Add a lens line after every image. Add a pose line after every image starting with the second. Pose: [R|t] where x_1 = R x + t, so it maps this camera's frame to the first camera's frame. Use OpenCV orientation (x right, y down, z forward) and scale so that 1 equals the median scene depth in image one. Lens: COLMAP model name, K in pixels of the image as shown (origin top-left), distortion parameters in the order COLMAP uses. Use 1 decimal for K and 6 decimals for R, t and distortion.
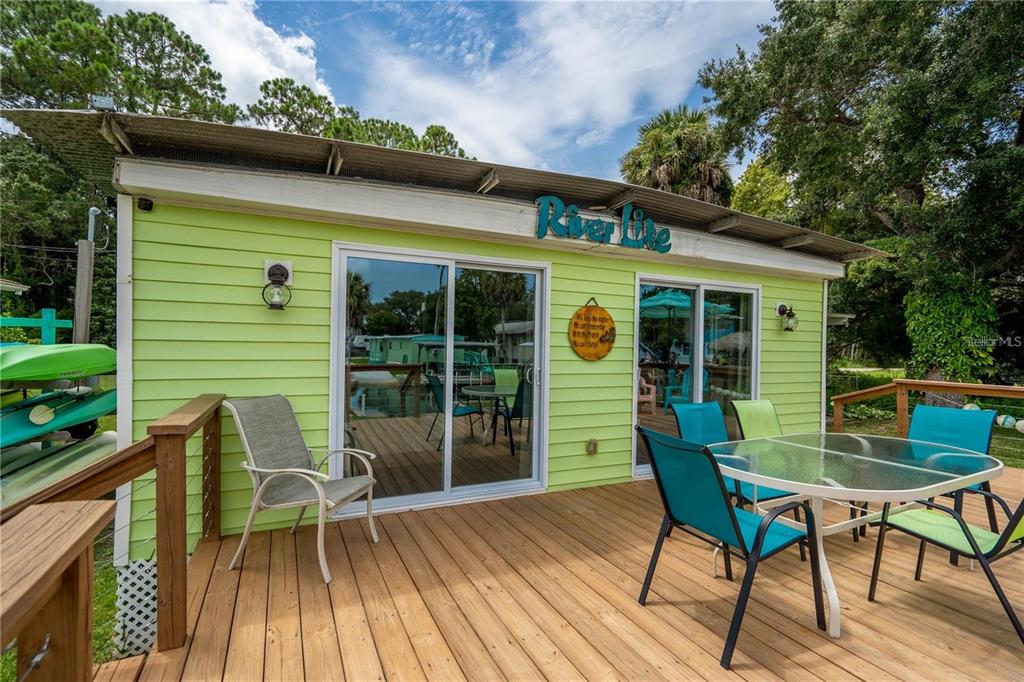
lens RADIAL K [[480.0, 0, 496.4], [0, 480.0, 337.5], [0, 0, 1]] dist [-0.015424, 0.000249]
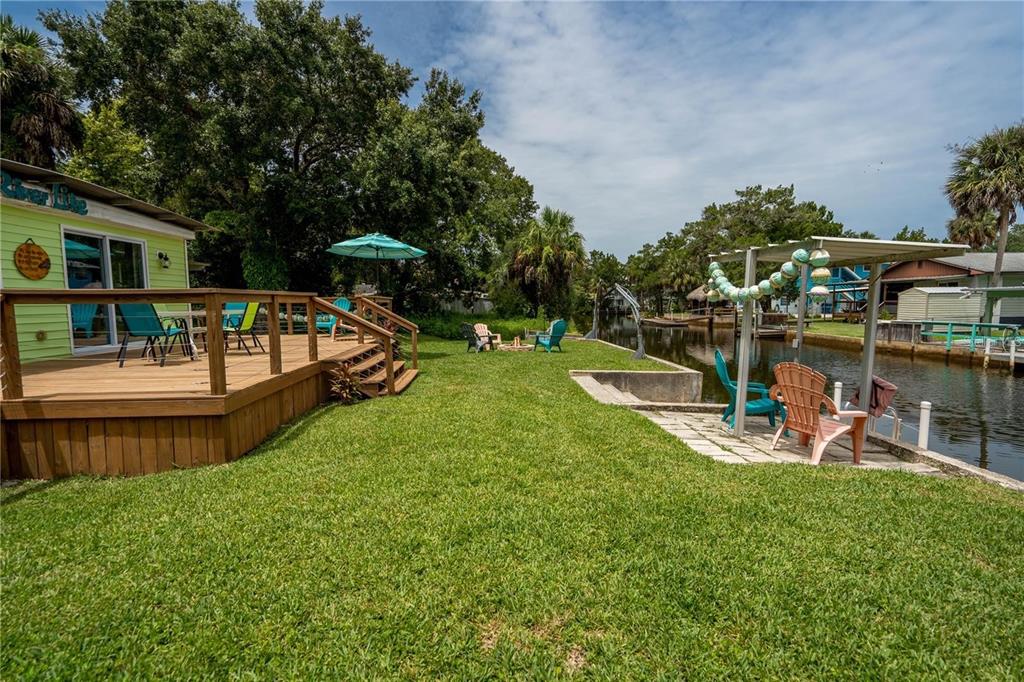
lens RADIAL K [[466.8, 0, 509.1], [0, 466.8, 352.3], [0, 0, 1]] dist [0.000981, 0.000661]
pose [[0.369612, -0.124470, 0.920812, -0.574639], [0.002909, 0.991137, 0.132809, 0.073959], [-0.929182, -0.046409, 0.366699, -0.866070]]
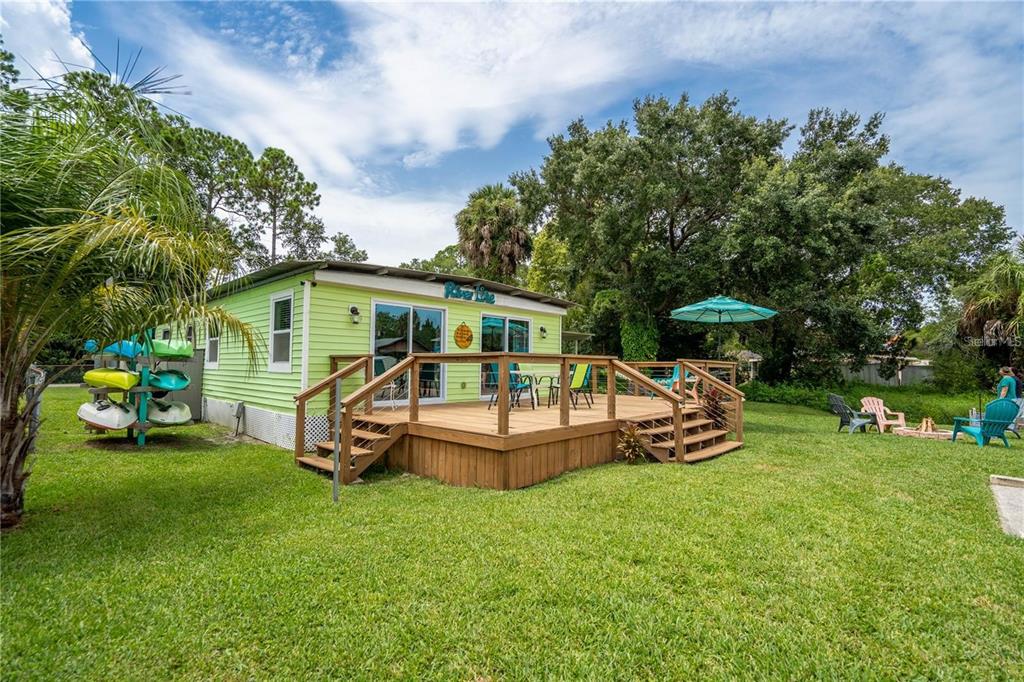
lens RADIAL K [[466.8, 0, 509.1], [0, 466.8, 352.3], [0, 0, 1]] dist [0.000981, 0.000661]
pose [[0.930803, -0.000491, 0.365522, -0.382544], [0.004837, 0.999928, -0.010973, 0.083014], [-0.365490, 0.011981, 0.930738, -1.080836]]
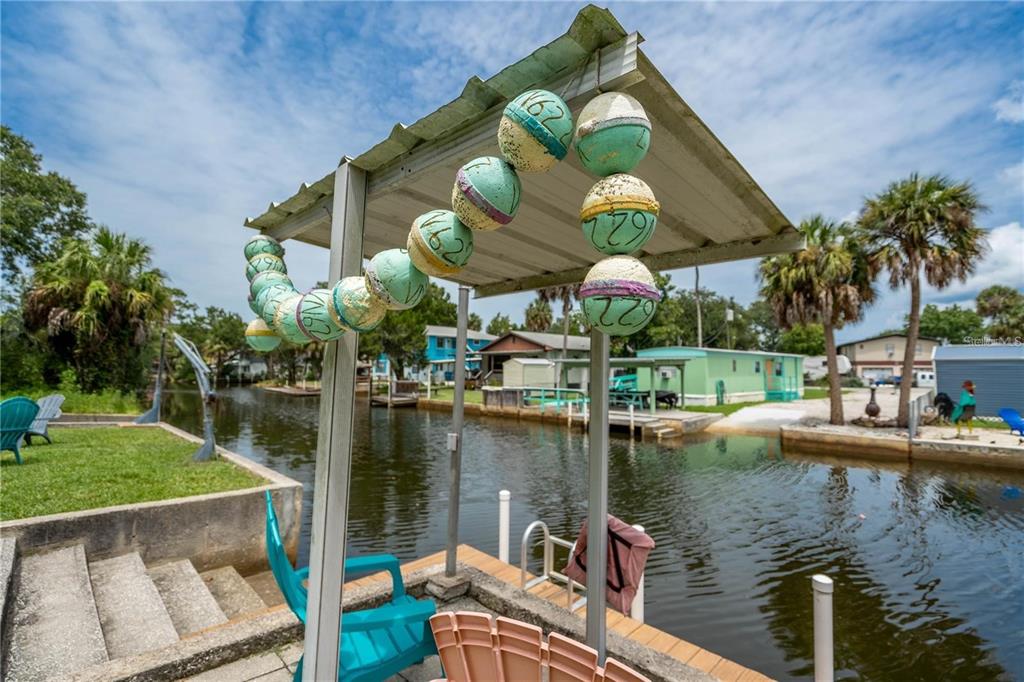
lens RADIAL K [[449.9, 0, 514.1], [0, 449.9, 332.0], [0, 0, 1]] dist [-0.001720, -0.000355]
pose [[-0.361738, 0.054337, 0.930695, 0.218944], [-0.027581, 0.997239, -0.068942, 0.108073], [-0.931872, -0.050609, -0.359240, -0.965622]]
